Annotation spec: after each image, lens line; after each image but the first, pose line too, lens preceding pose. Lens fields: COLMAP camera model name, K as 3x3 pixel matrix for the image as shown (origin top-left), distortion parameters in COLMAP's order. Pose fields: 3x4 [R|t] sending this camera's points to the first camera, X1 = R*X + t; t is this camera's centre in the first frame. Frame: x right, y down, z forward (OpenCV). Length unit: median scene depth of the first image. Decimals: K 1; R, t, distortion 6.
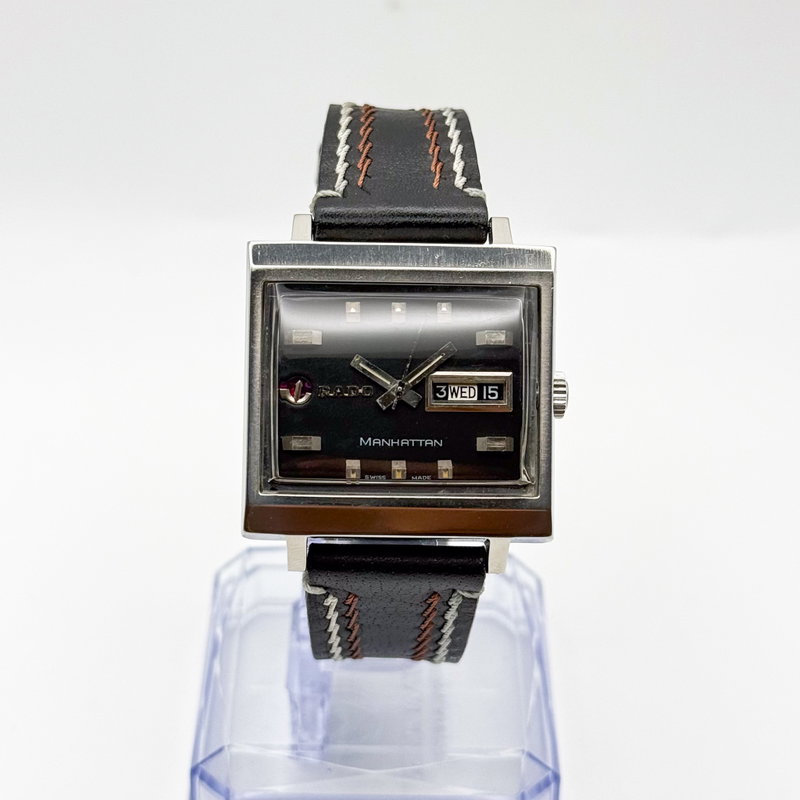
lens RADIAL K [[1864.2, 0, 400.0], [0, 1864.2, 400.0], [0, 0, 1]] dist [0.003117, 0.092155]
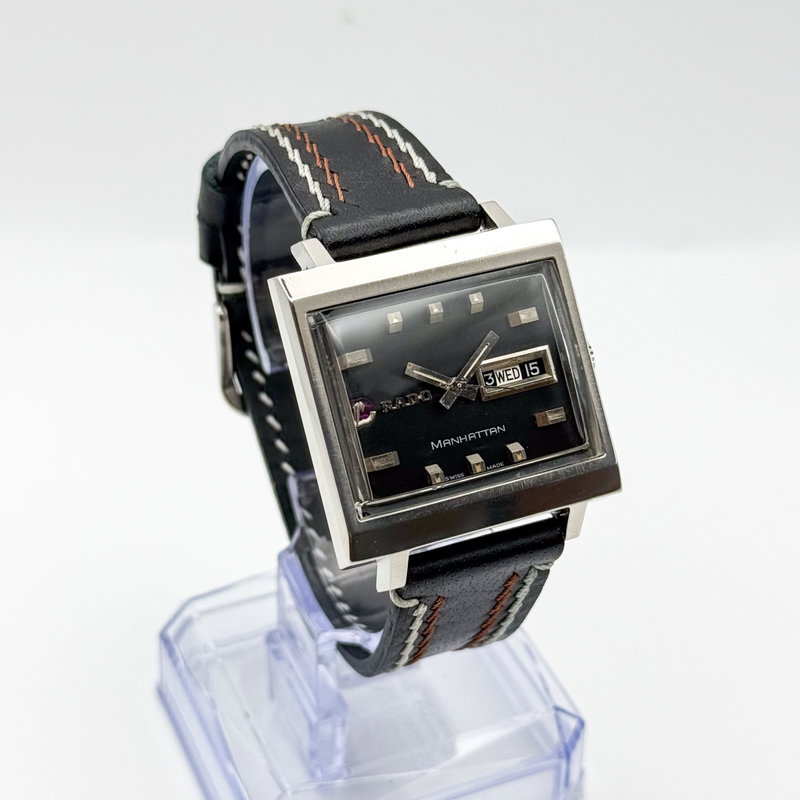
lens RADIAL K [[1864.2, 0, 400.0], [0, 1864.2, 400.0], [0, 0, 1]] dist [0.003117, 0.092155]
pose [[0.923940, -0.238751, 0.298886, -0.324534], [0.237780, 0.970488, 0.040184, -0.045344], [-0.299660, 0.033941, 0.953442, 0.043790]]
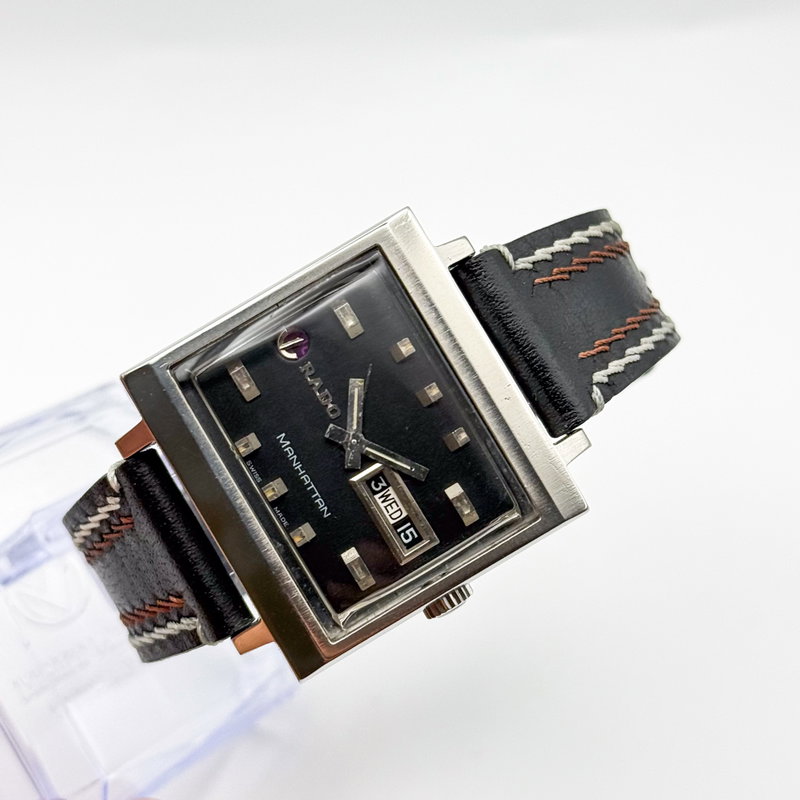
lens RADIAL K [[1864.2, 0, 400.0], [0, 1864.2, 400.0], [0, 0, 1]] dist [0.003117, 0.092155]
pose [[0.524240, 0.849929, -0.052851, 0.039402], [-0.850470, 0.525708, 0.018234, -0.048918], [0.043282, 0.035389, 0.998436, 0.127672]]
